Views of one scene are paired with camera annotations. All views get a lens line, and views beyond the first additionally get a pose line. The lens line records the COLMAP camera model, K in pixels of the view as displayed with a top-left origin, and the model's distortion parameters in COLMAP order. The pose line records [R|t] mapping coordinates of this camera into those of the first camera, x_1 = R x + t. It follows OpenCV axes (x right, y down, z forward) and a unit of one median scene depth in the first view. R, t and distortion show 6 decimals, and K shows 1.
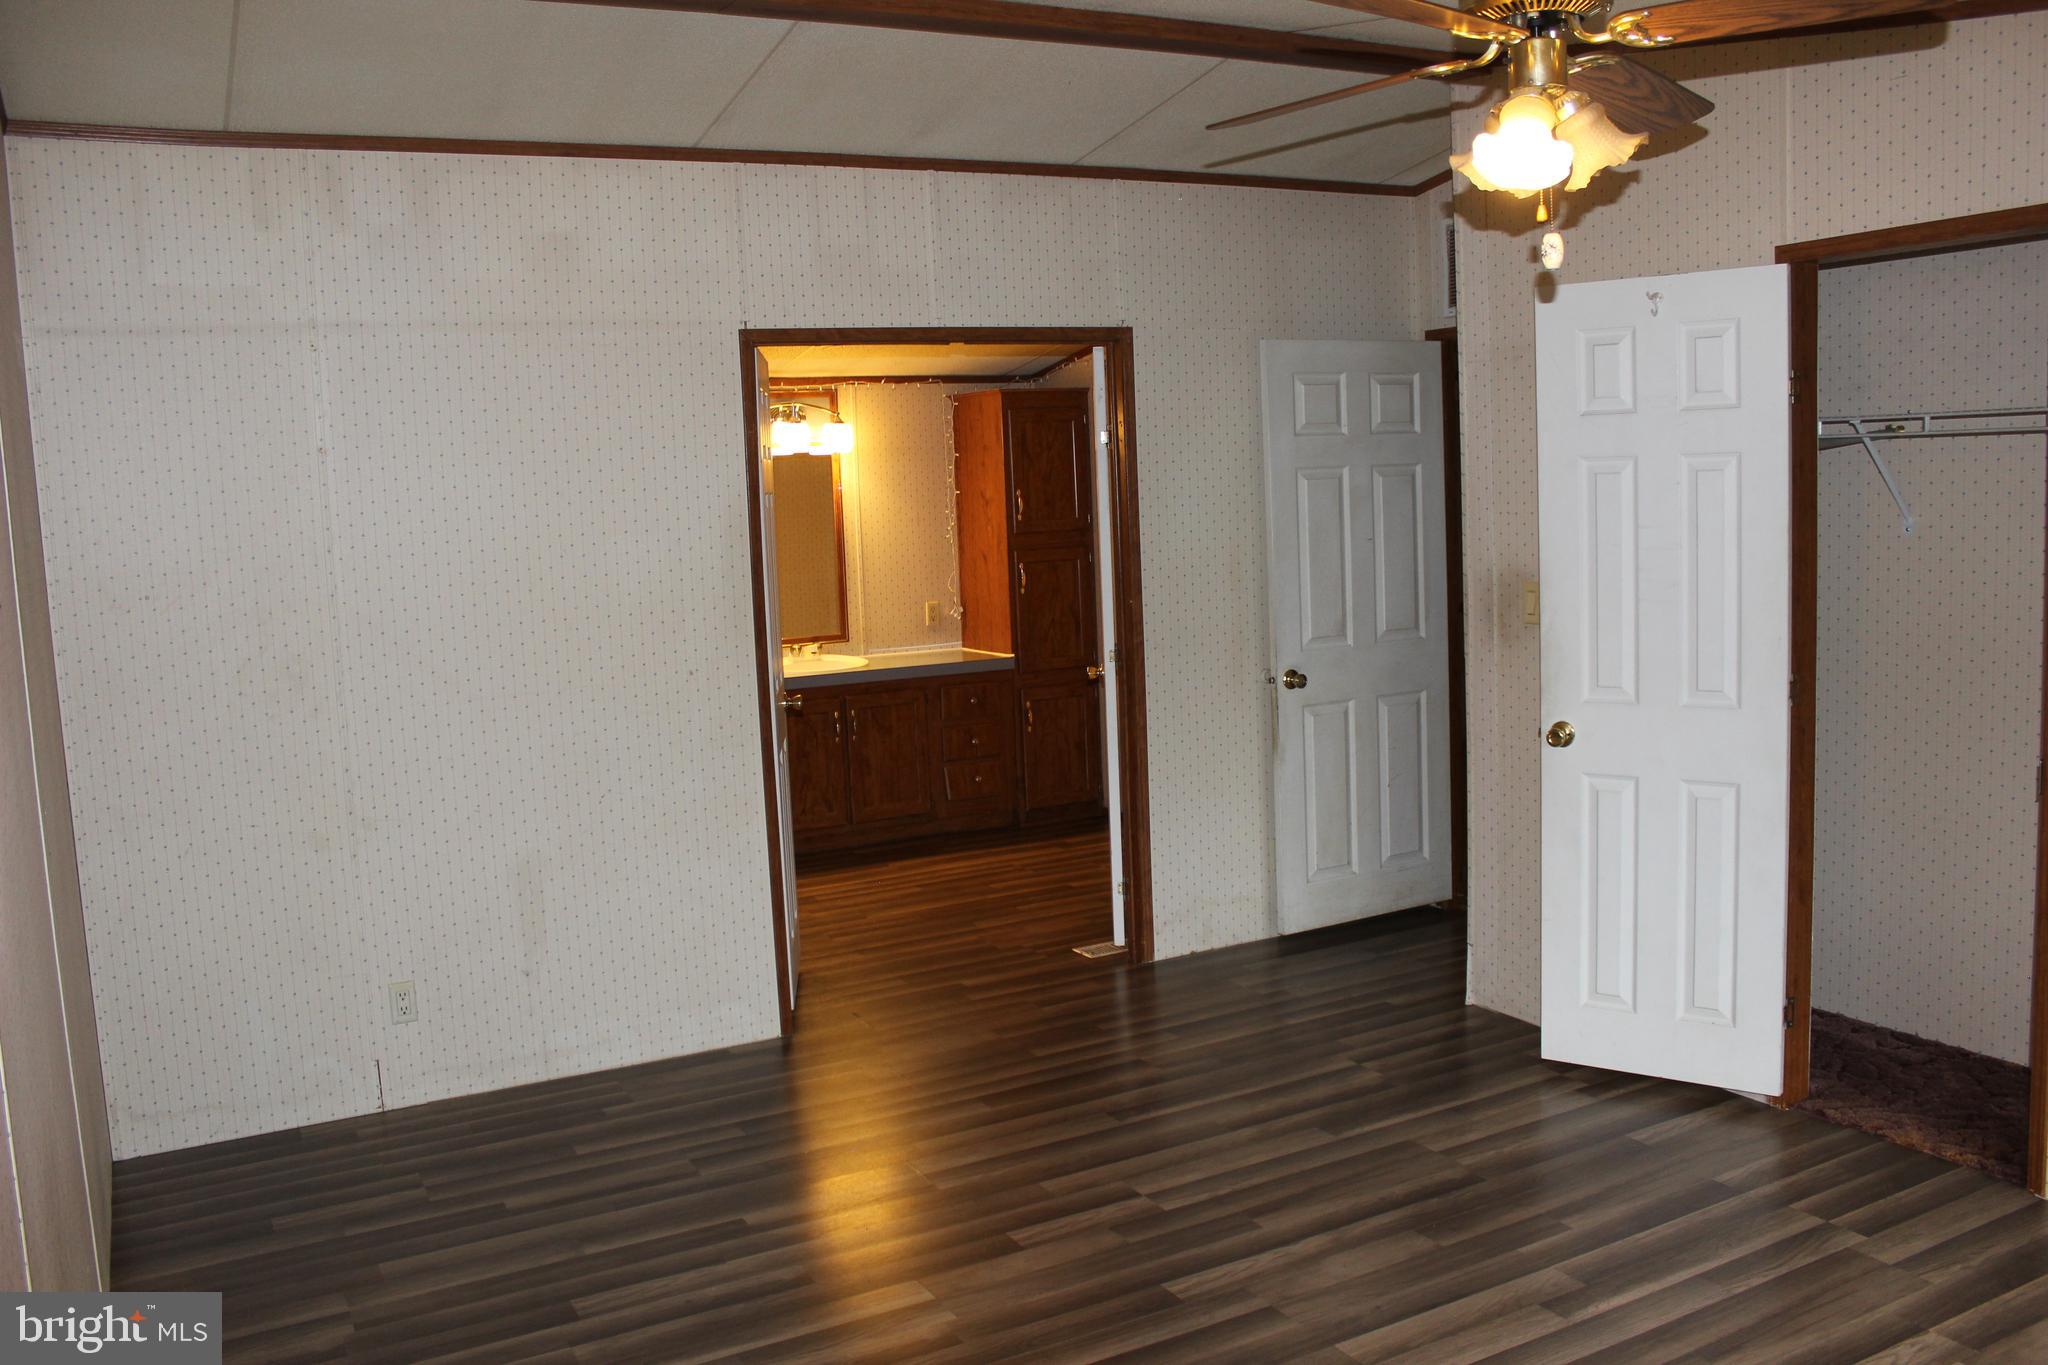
lens RADIAL K [[1701.9, 0, 1031.1], [0, 1701.9, 671.9], [0, 0, 1]] dist [-0.144668, 0.110269]
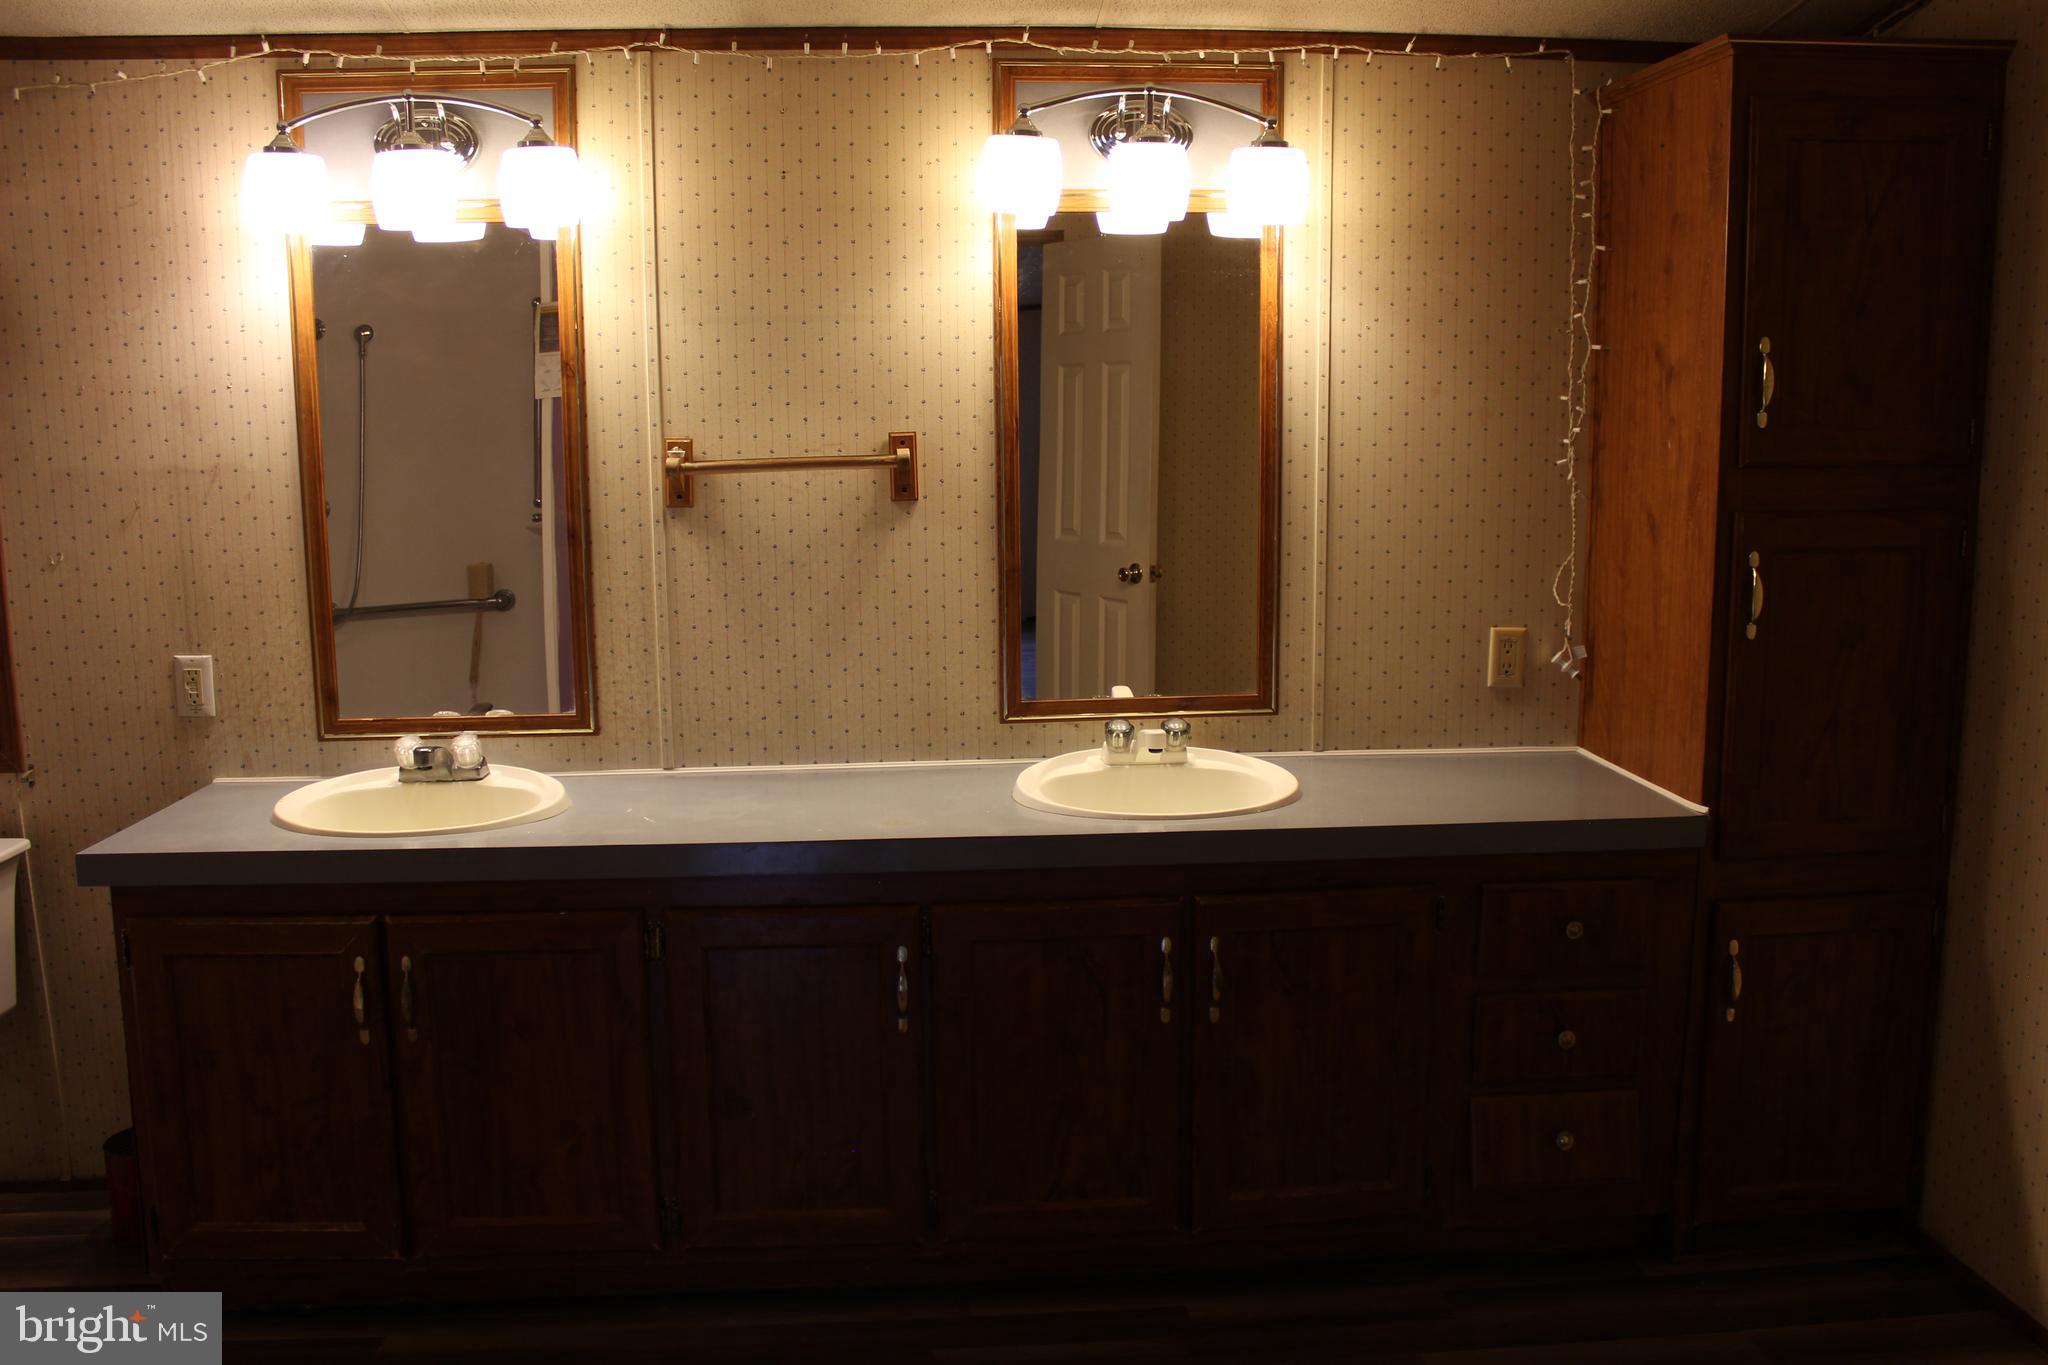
lens RADIAL K [[1701.9, 0, 1032.8], [0, 1701.9, 670.4], [0, 0, 1]] dist [-0.144668, 0.110269]
pose [[0.915893, 0.094831, -0.390059, -0.006194], [-0.070988, 0.994644, 0.075131, -0.054286], [0.395095, -0.041123, 0.917720, 0.621247]]
